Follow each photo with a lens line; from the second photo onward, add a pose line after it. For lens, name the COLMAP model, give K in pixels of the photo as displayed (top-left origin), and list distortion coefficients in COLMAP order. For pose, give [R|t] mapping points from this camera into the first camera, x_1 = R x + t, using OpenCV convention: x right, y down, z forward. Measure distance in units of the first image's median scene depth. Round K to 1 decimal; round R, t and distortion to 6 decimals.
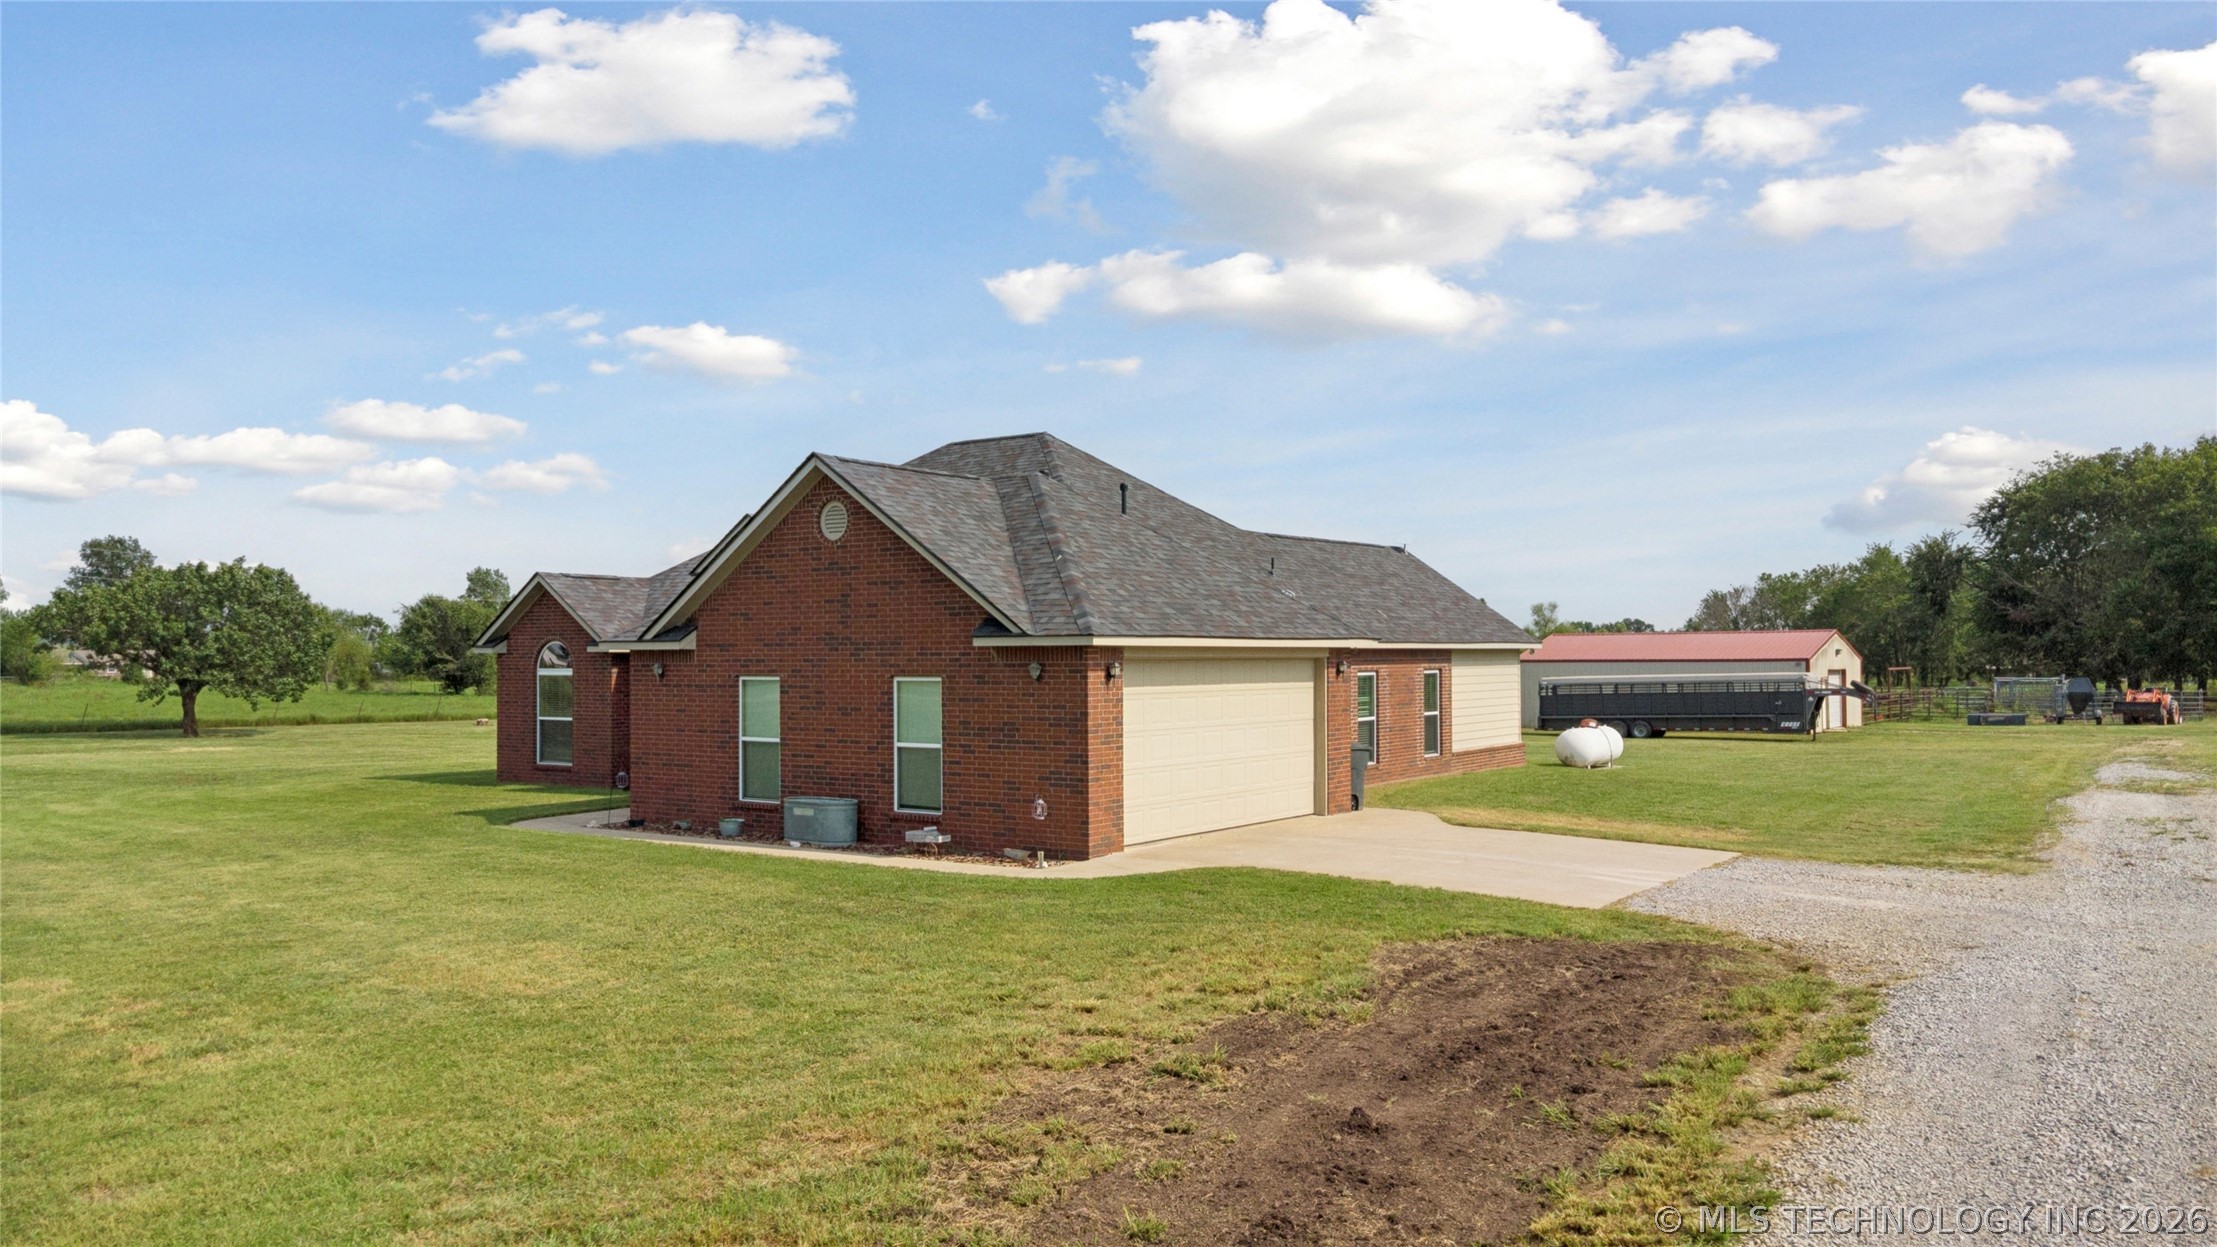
lens RADIAL K [[1651.3, 0, 1142.8], [0, 1651.3, 616.5], [0, 0, 1]] dist [0.014132, -0.005908]
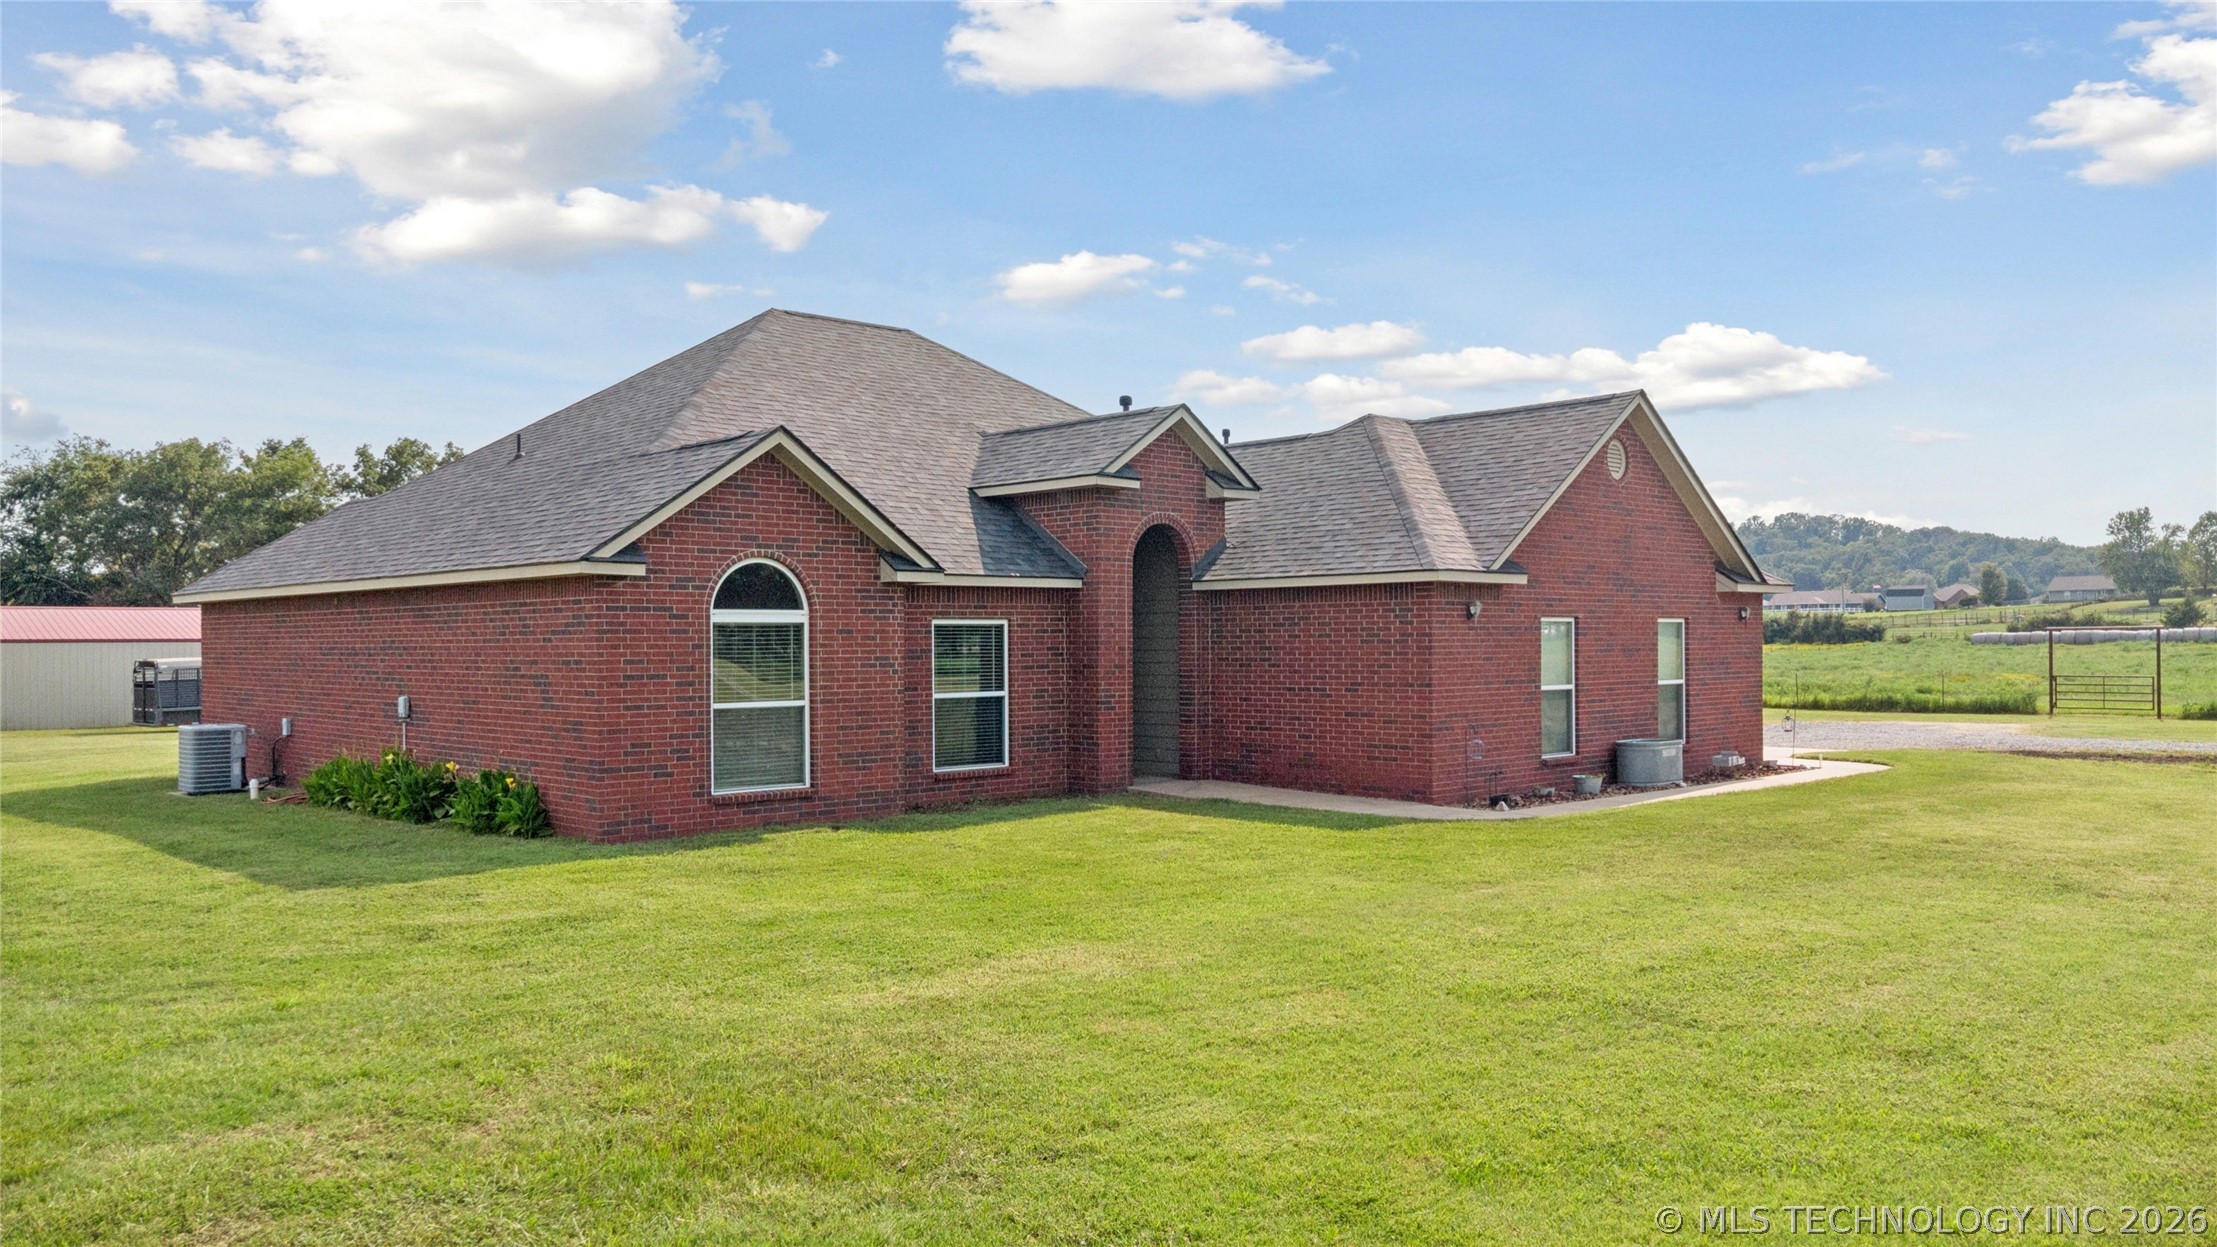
lens RADIAL K [[1651.3, 0, 1142.8], [0, 1651.3, 616.5], [0, 0, 1]] dist [0.014132, -0.005908]
pose [[0.186408, 0.018373, 0.982301, -1.163732], [-0.017589, 0.999727, -0.015361, 0.053858], [-0.982315, -0.014415, 0.186680, 1.066518]]
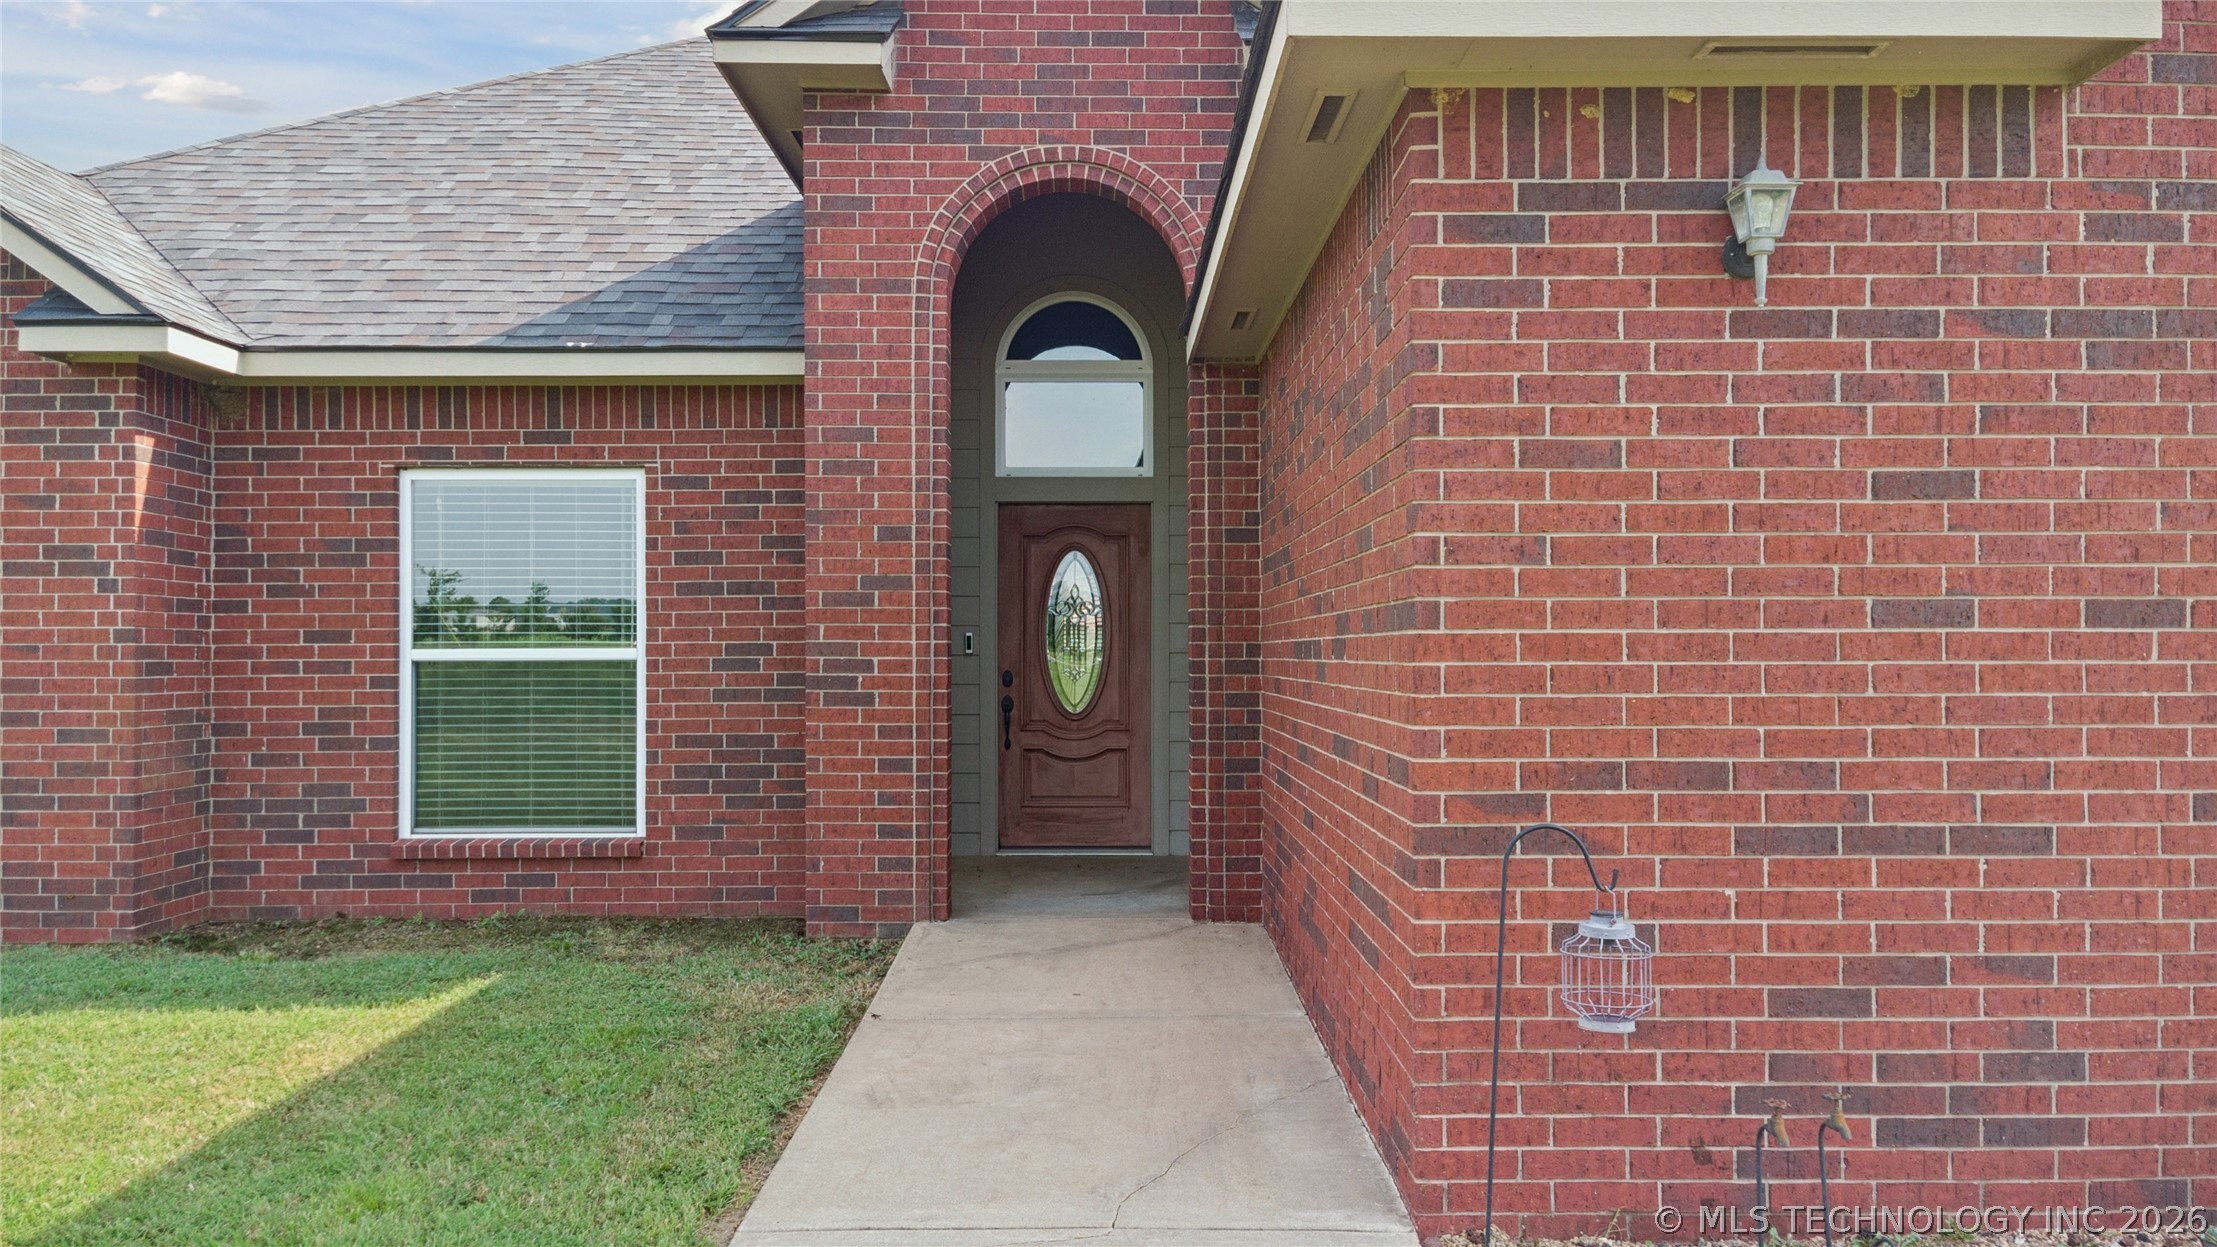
lens RADIAL K [[1609.7, 0, 1108.5], [0, 1609.7, 623.5], [0, 0, 1]] dist [0.027267, -0.001621]
pose [[0.817180, 0.013744, 0.576218, -0.450339], [-0.015032, 0.999884, -0.002530, 0.075027], [-0.576186, -0.006594, 0.817292, 0.966167]]
